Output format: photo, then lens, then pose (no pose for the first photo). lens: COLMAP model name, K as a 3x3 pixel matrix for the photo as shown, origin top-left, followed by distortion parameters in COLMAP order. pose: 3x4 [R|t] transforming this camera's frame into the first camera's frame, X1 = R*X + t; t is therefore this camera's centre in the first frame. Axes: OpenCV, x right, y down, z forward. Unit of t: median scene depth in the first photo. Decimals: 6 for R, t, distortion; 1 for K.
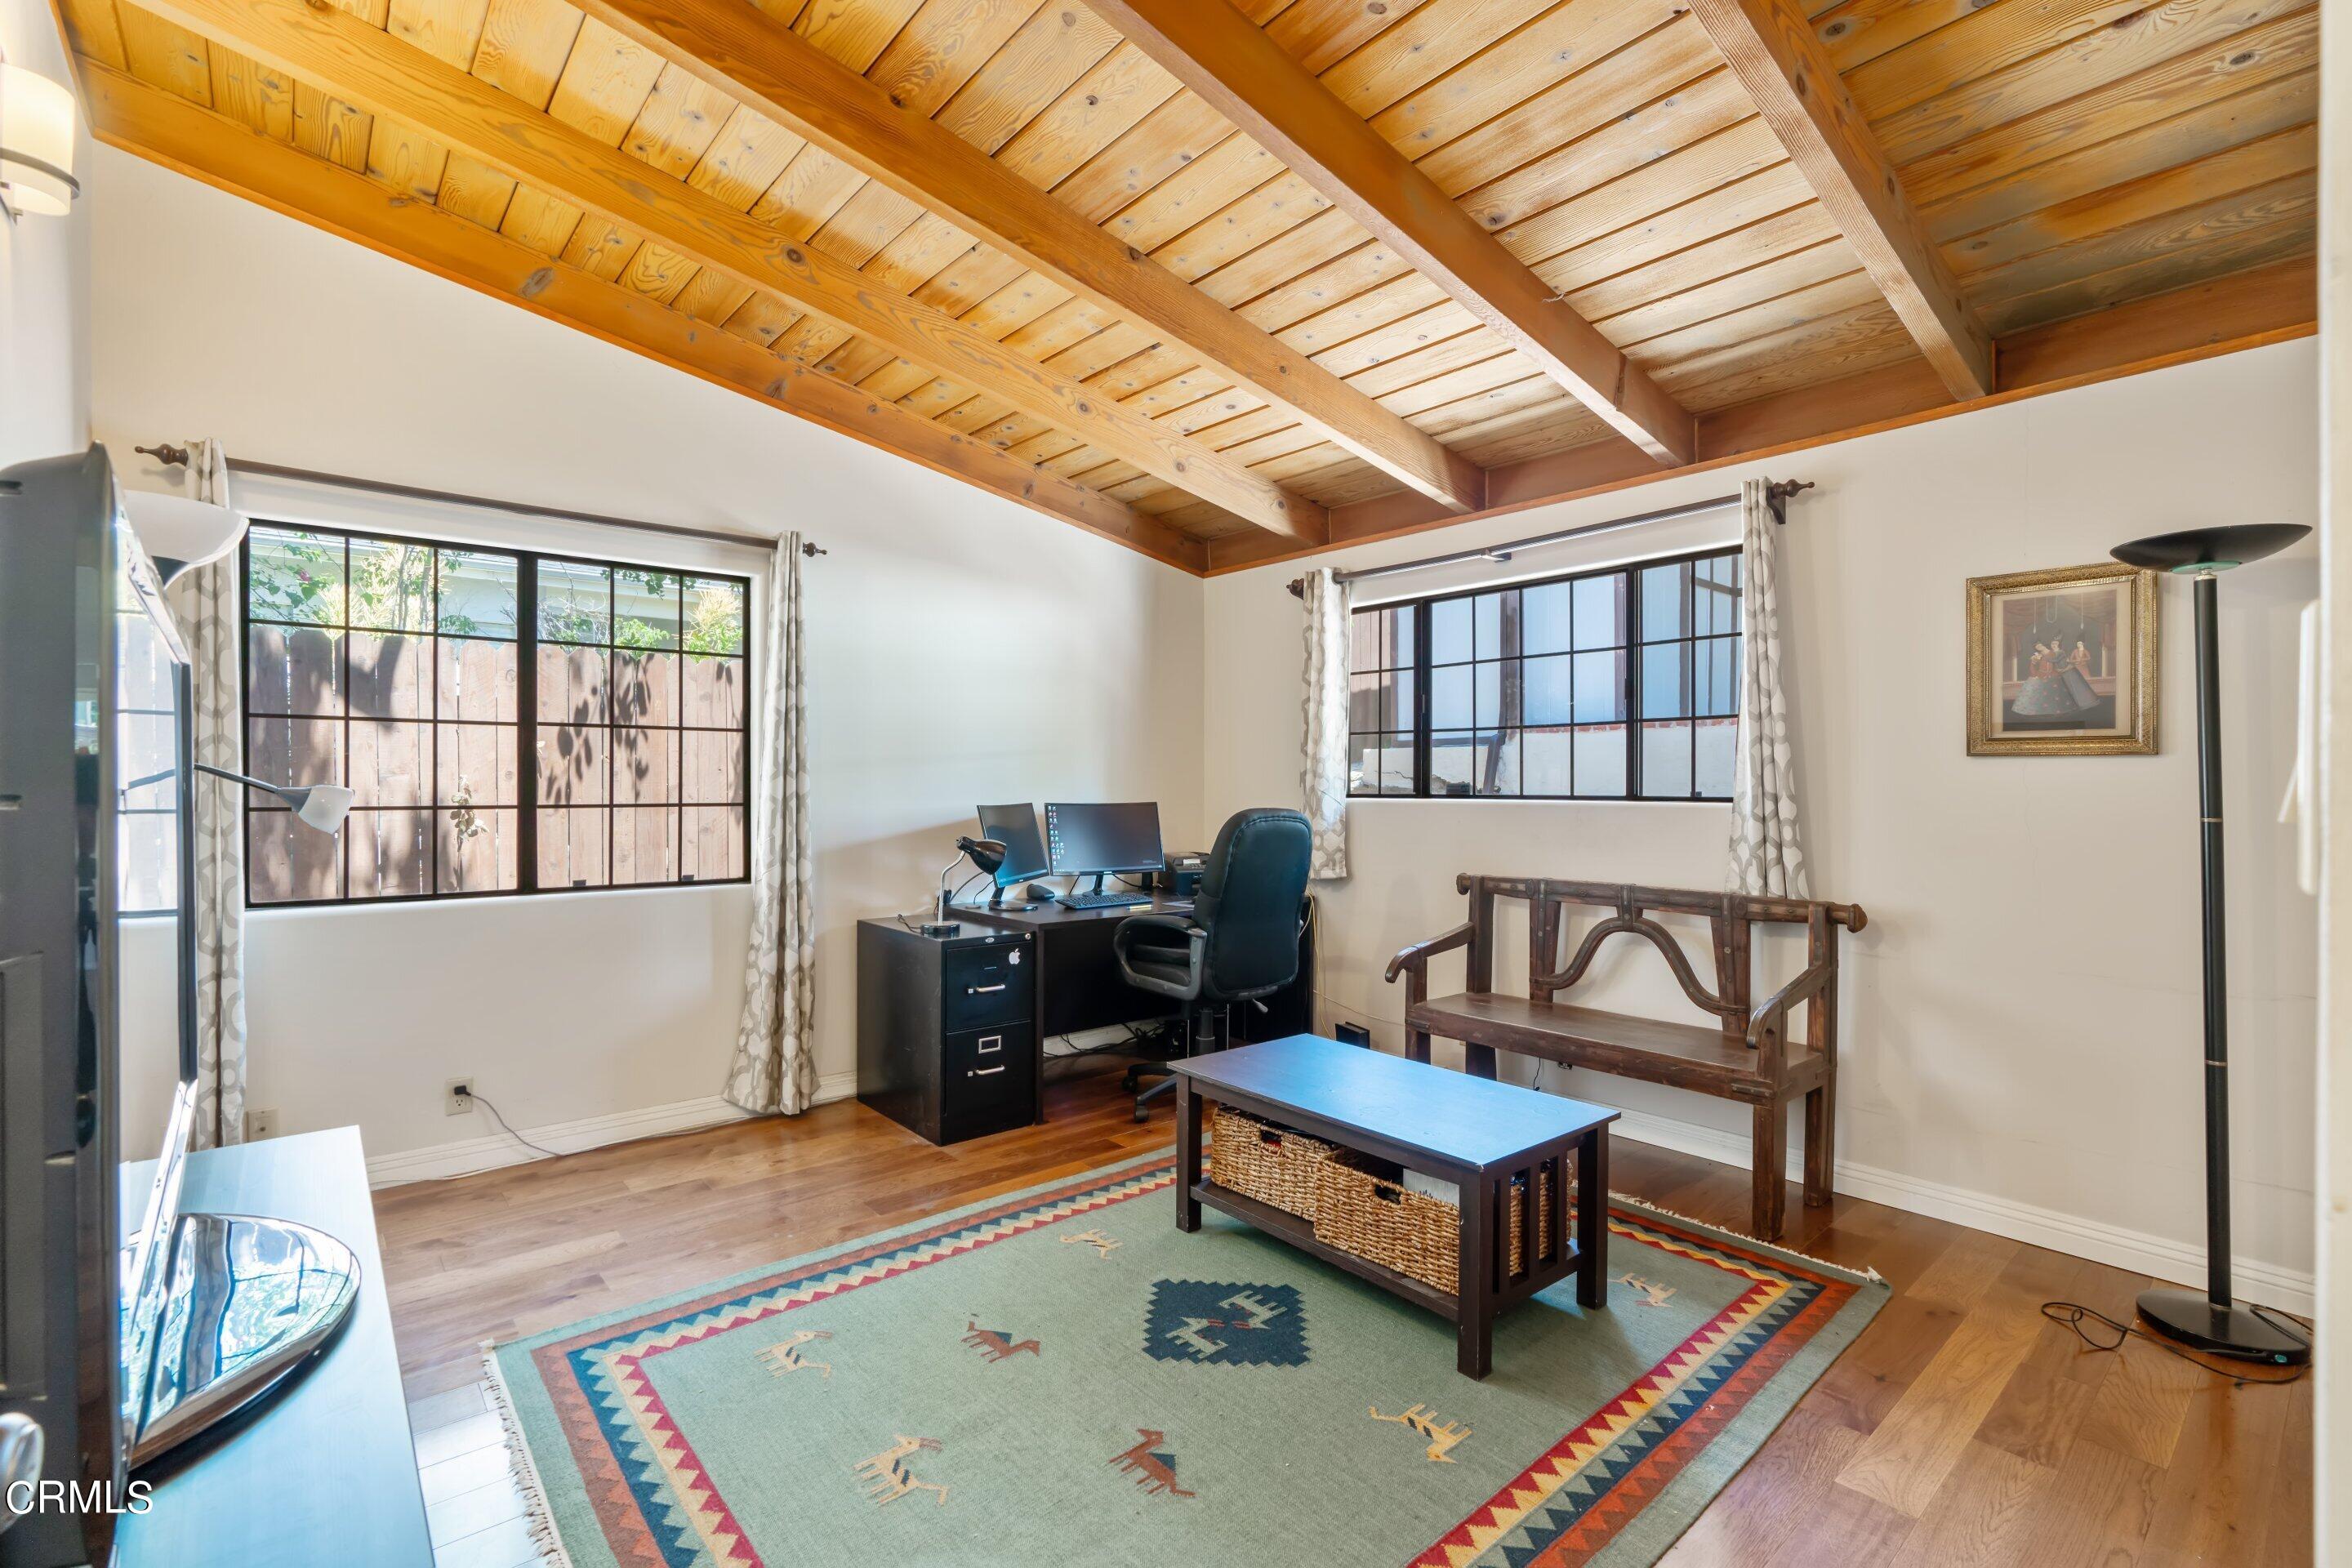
lens RADIAL K [[1062.6, 0, 1161.5], [0, 1062.6, 791.6], [0, 0, 1]] dist [-0.016670, 0.013540]
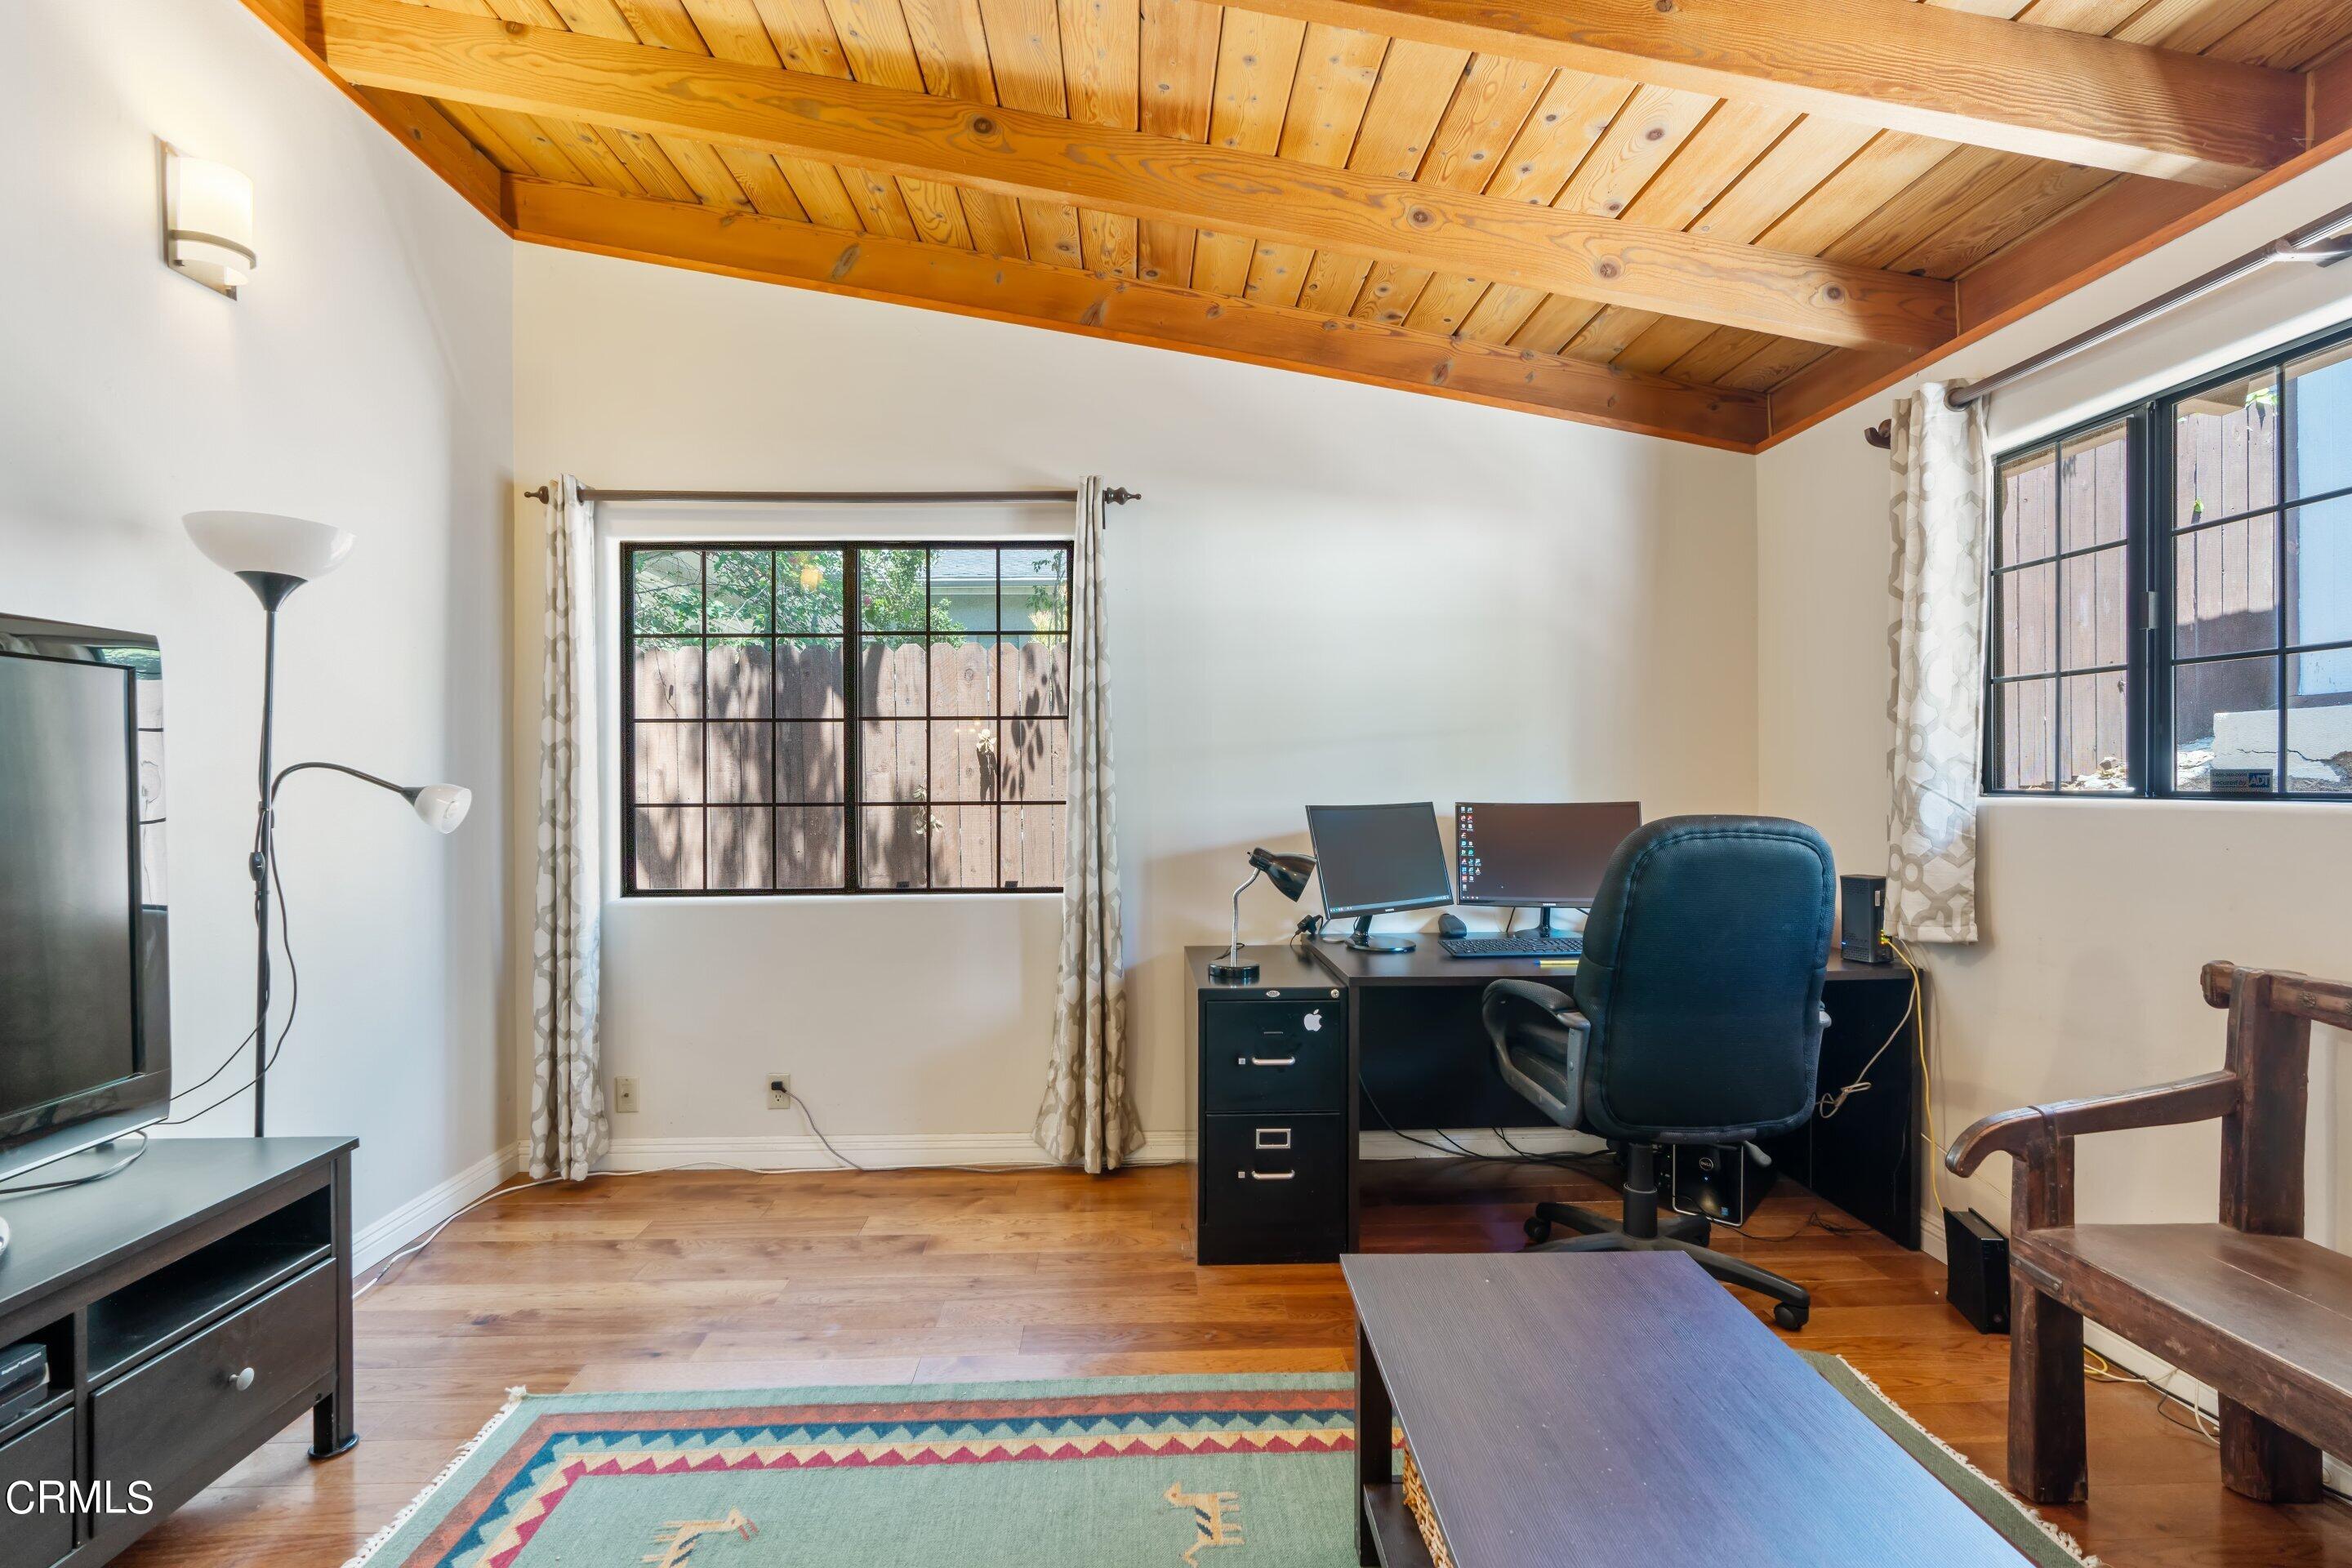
lens RADIAL K [[1083.0, 0, 1170.3], [0, 1083.0, 786.8], [0, 0, 1]] dist [-0.018364, 0.011778]
pose [[0.783653, -0.001999, -0.621196, 0.228984], [0.002799, 0.999996, 0.000313, -0.000621], [0.621193, -0.001984, 0.783655, 0.367248]]
